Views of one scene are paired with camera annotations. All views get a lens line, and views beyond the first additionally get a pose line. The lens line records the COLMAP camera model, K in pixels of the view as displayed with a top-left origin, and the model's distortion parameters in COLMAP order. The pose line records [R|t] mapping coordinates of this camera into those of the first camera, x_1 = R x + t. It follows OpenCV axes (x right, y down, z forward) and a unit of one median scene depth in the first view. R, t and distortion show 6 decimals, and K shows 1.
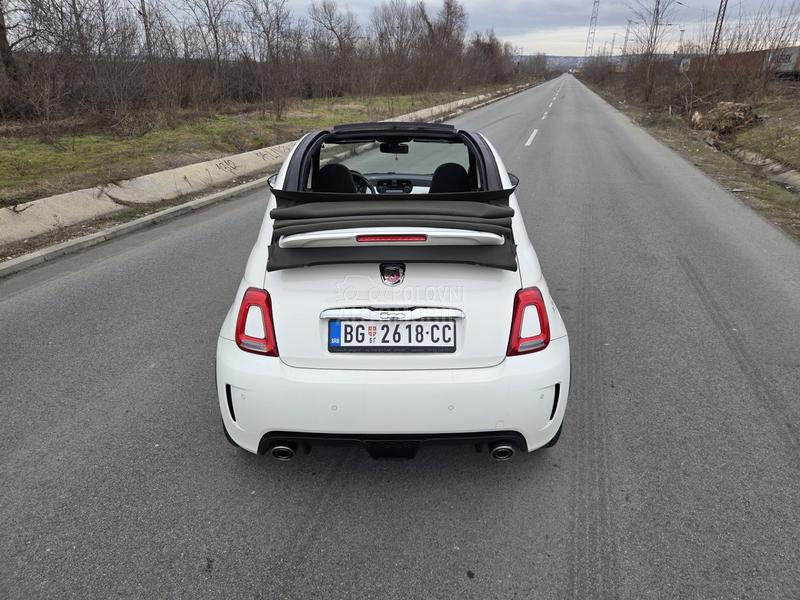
lens RADIAL K [[532.8, 0, 399.7], [0, 532.8, 293.9], [0, 0, 1]] dist [0.058350, -0.041974]
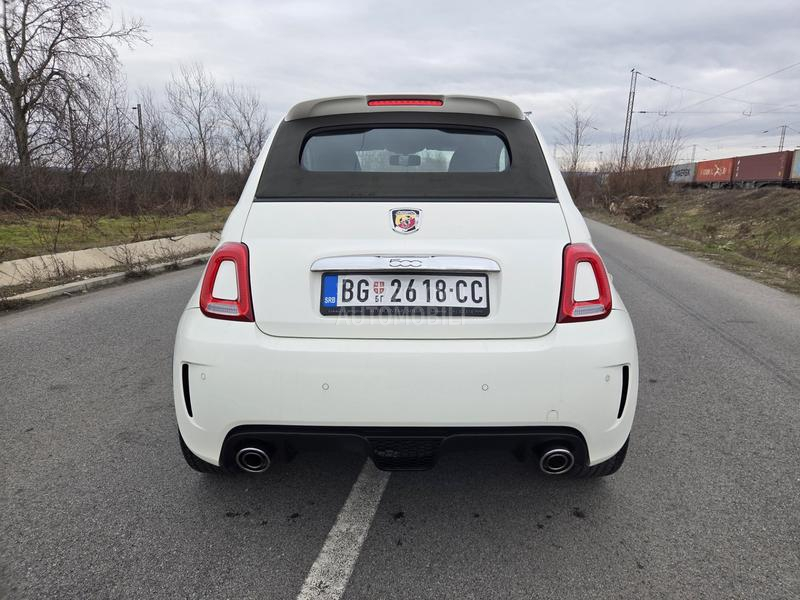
lens RADIAL K [[532.8, 0, 403.7], [0, 532.8, 293.2], [0, 0, 1]] dist [0.058350, -0.041974]
pose [[0.999984, 0.004339, -0.003704, -0.013114], [-0.004958, 0.982160, -0.187984, 0.219049], [0.002822, 0.188000, 0.982165, 0.253237]]
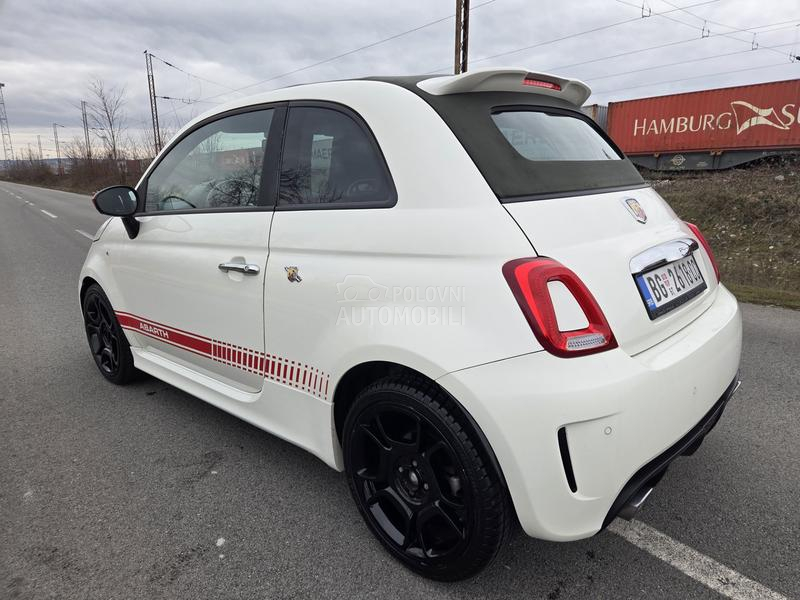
lens RADIAL K [[532.8, 0, 406.9], [0, 532.8, 311.5], [0, 0, 1]] dist [0.058350, -0.041974]
pose [[0.673807, -0.200797, 0.711101, -0.825207], [0.296499, 0.954967, -0.011290, 0.013673], [-0.676810, 0.218448, 0.702999, 0.721586]]
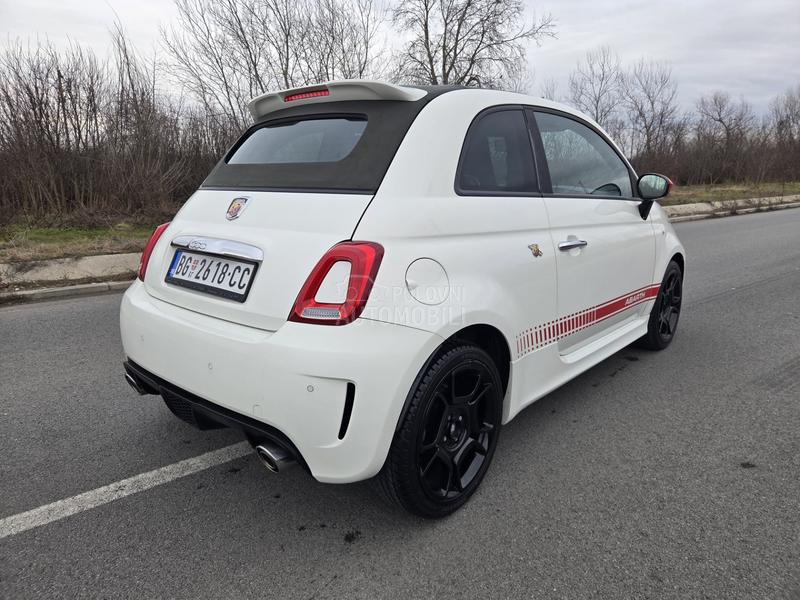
lens RADIAL K [[532.8, 0, 396.0], [0, 532.8, 295.0], [0, 0, 1]] dist [0.058350, -0.041974]
pose [[0.748337, 0.137089, -0.648998, 0.772623], [-0.239039, 0.968406, -0.071069, 0.100653], [0.618751, 0.208319, 0.757463, 0.540093]]
